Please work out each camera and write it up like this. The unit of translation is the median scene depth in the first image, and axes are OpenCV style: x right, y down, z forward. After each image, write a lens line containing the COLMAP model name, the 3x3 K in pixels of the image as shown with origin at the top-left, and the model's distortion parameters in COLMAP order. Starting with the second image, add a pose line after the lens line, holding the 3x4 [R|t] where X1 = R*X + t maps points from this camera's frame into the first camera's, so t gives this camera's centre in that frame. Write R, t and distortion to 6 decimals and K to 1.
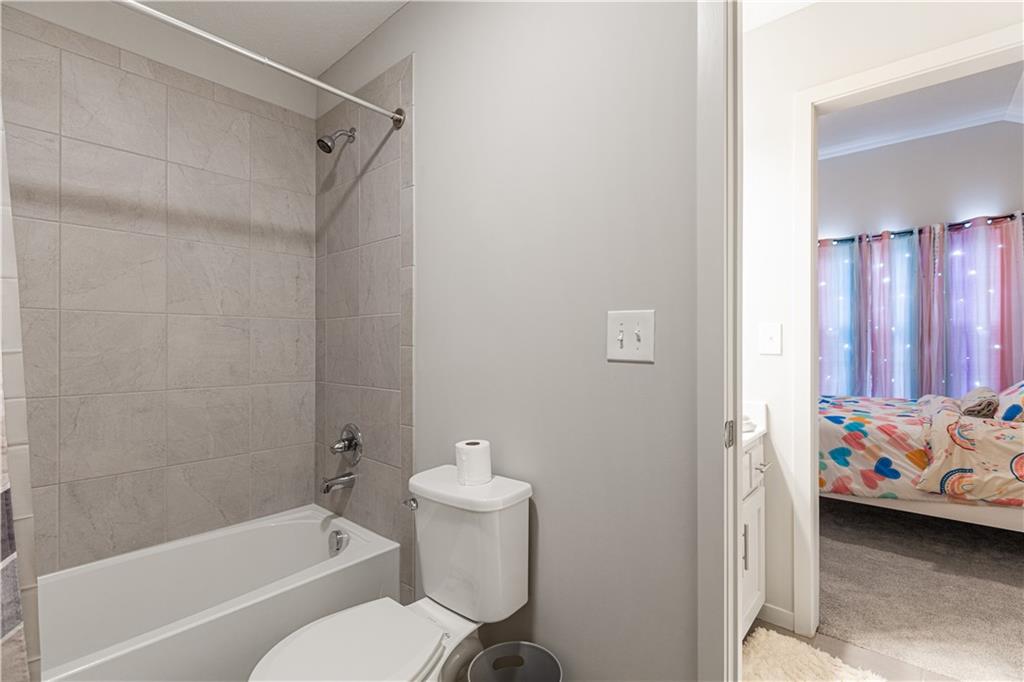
lens RADIAL K [[456.2, 0, 514.3], [0, 456.2, 336.0], [0, 0, 1]] dist [0.001820, -0.000541]
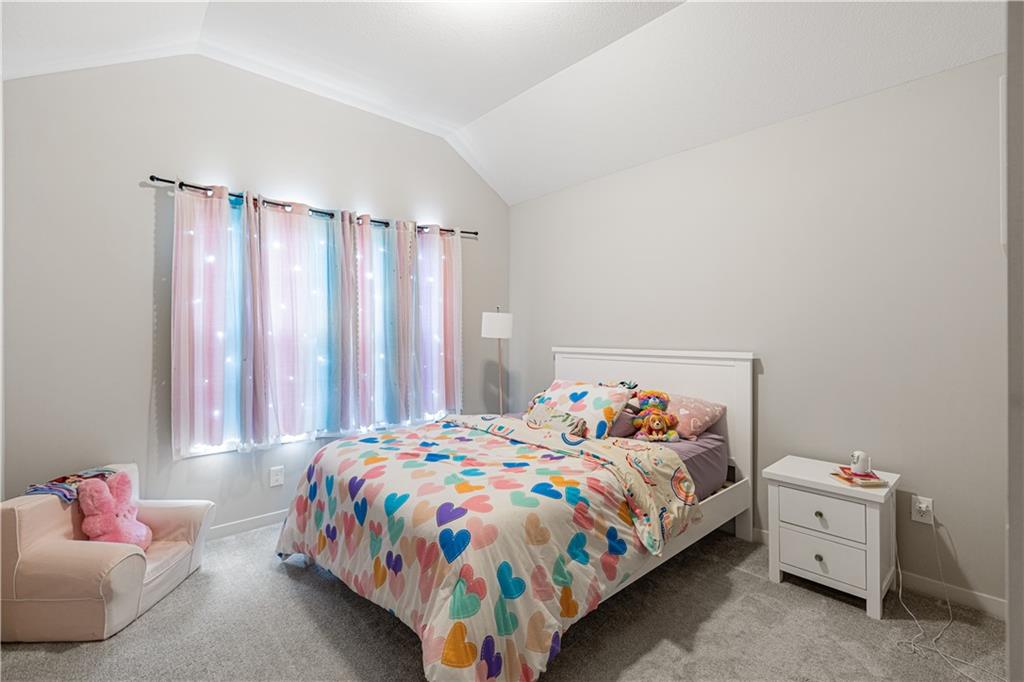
lens RADIAL K [[458.5, 0, 517.2], [0, 458.5, 333.0], [0, 0, 1]] dist [-0.000426, -0.000120]
pose [[0.112015, -0.001369, 0.993706, 0.045331], [-0.013672, 0.999902, 0.002919, -0.030588], [-0.993612, -0.013913, 0.111985, 0.730642]]
